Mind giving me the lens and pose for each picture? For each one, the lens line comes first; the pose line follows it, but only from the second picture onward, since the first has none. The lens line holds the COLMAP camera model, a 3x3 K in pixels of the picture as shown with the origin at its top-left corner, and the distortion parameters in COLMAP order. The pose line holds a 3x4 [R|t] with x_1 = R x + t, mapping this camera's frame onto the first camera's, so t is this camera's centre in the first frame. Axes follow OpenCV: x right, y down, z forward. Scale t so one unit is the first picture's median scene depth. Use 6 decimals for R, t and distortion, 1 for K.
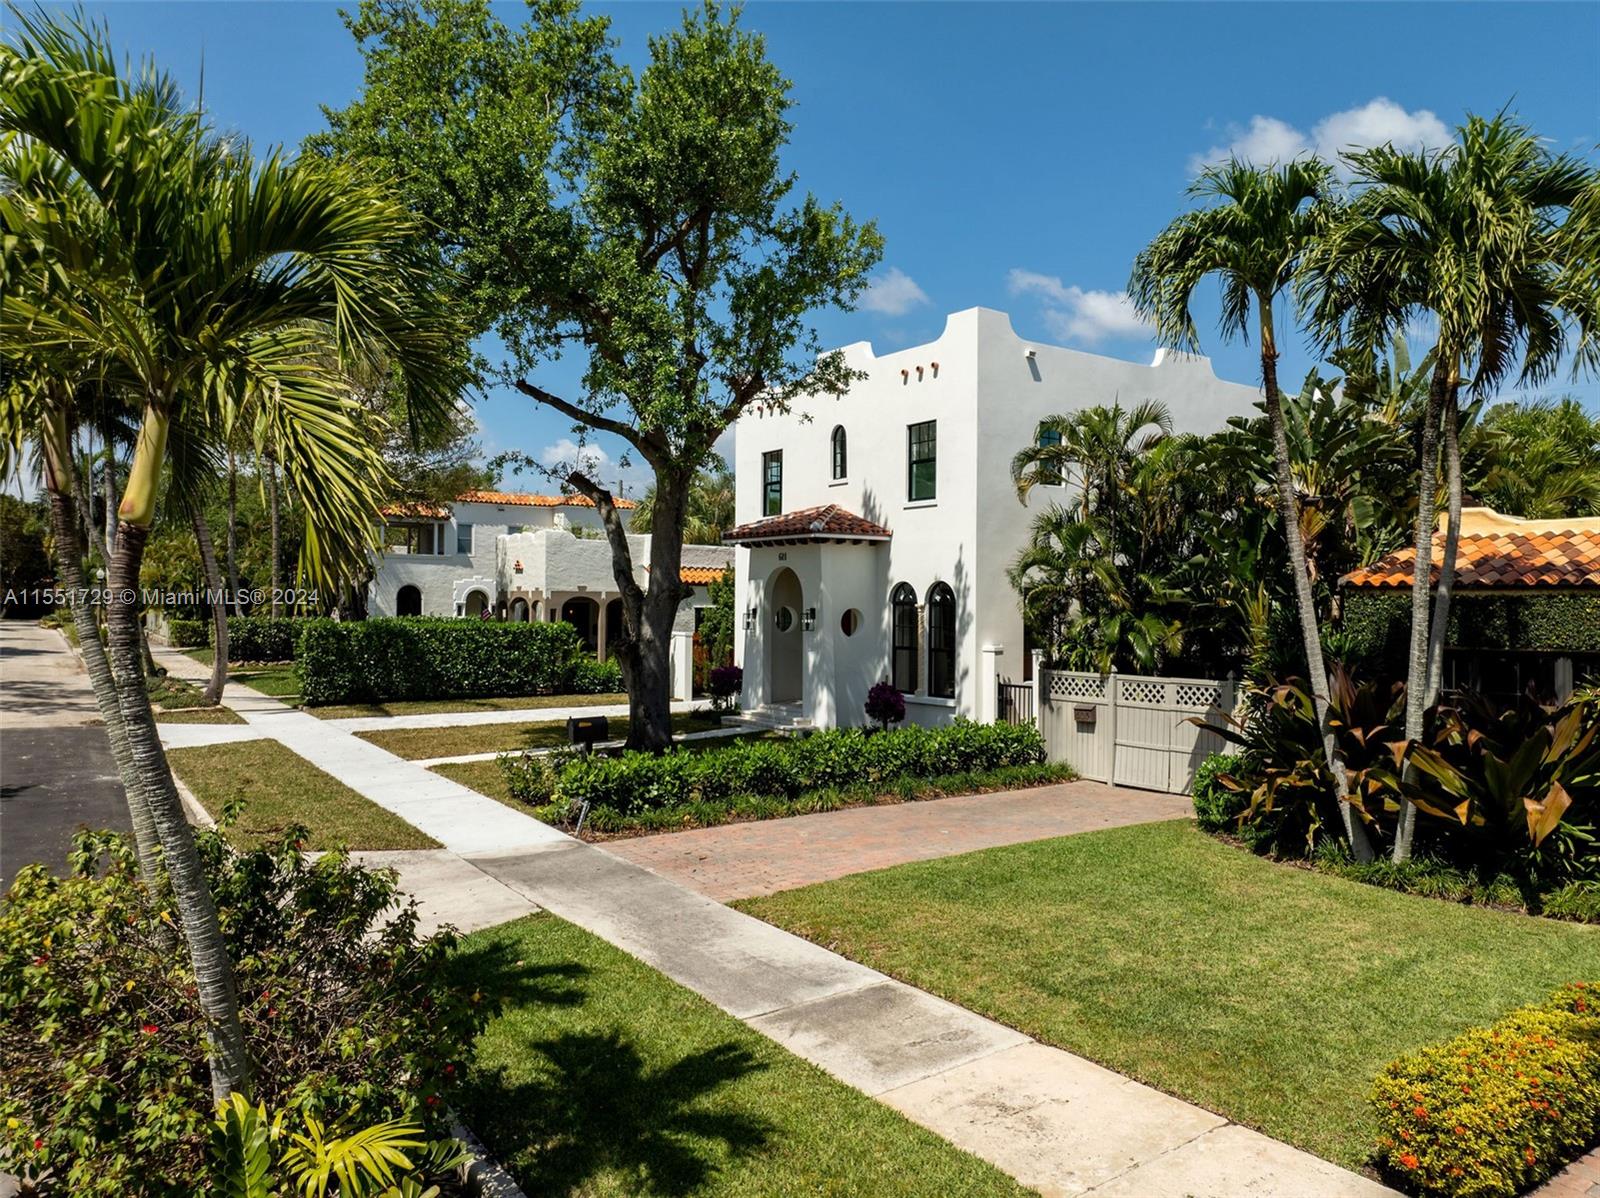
lens RADIAL K [[1126.4, 0, 804.6], [0, 1126.4, 598.0], [0, 0, 1]] dist [-0.031451, -0.003097]
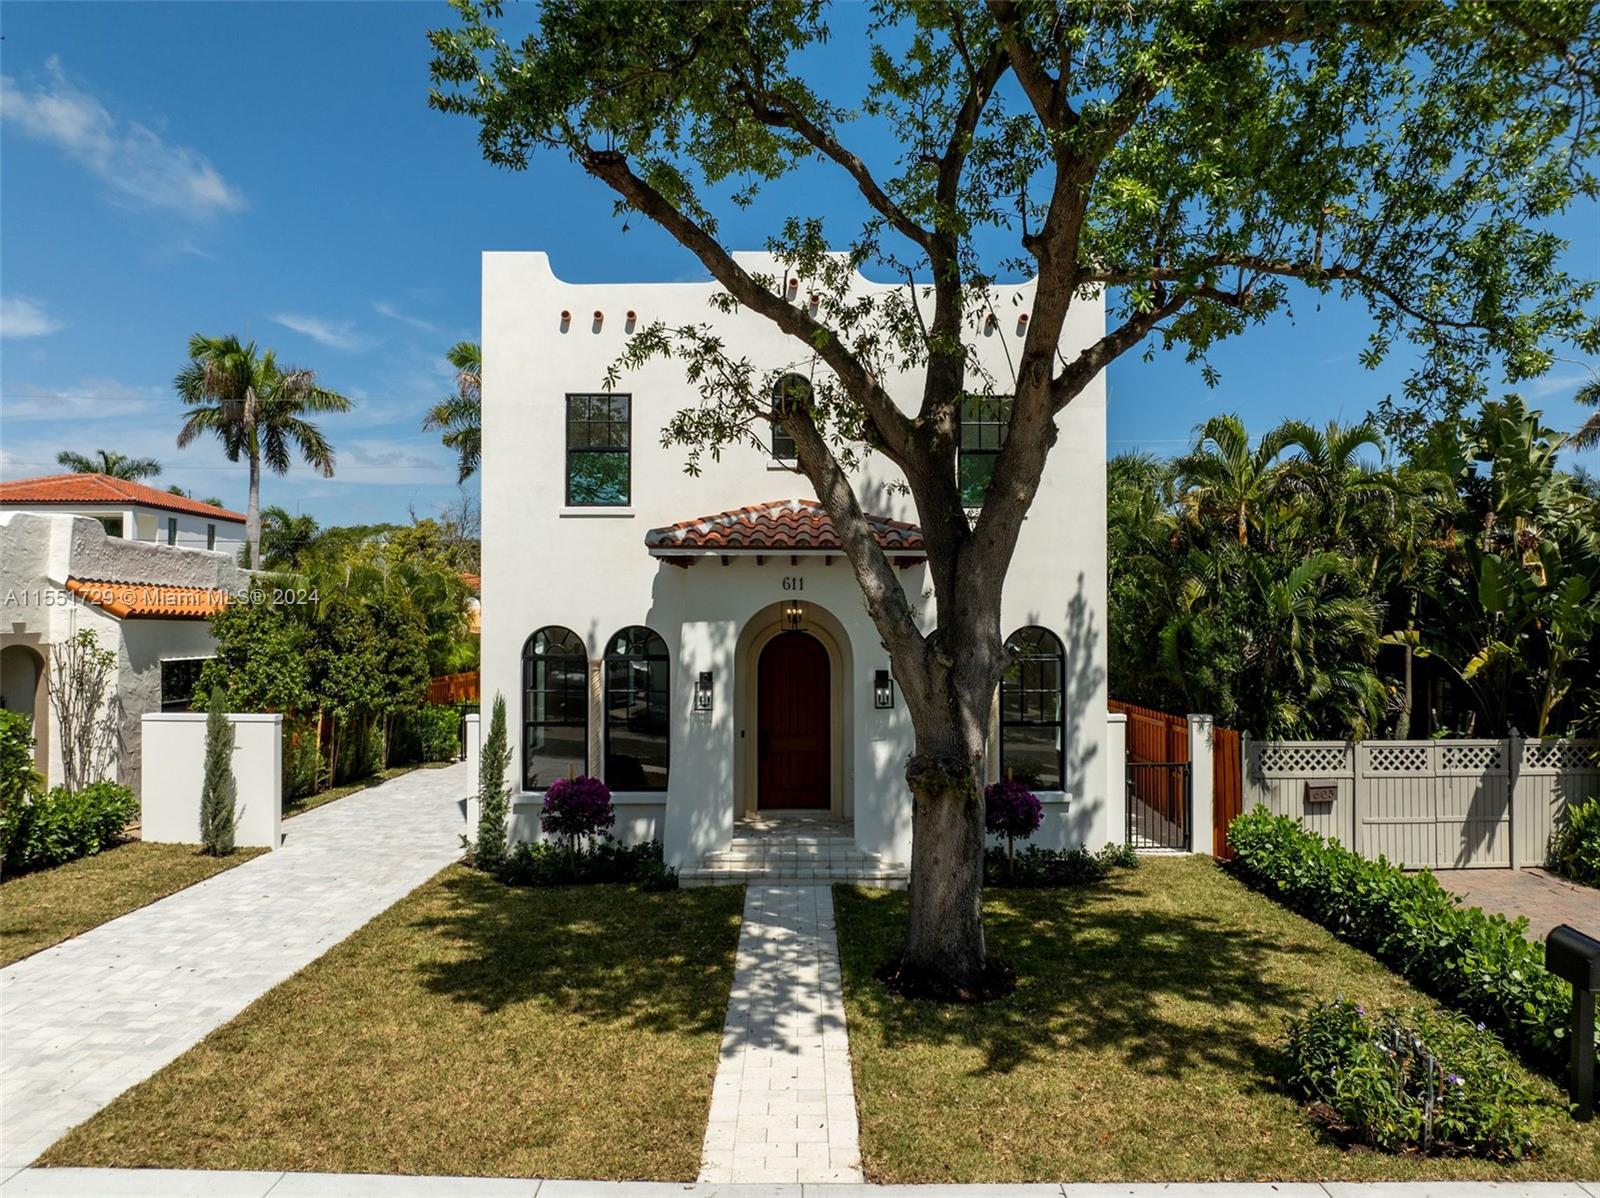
lens RADIAL K [[1126.4, 0, 804.6], [0, 1126.4, 598.0], [0, 0, 1]] dist [-0.031451, -0.003097]
pose [[0.570017, 0.041399, 0.820590, -0.634633], [-0.003049, 0.998830, -0.048272, 0.003213], [-0.821627, 0.025014, 0.569476, 0.843872]]
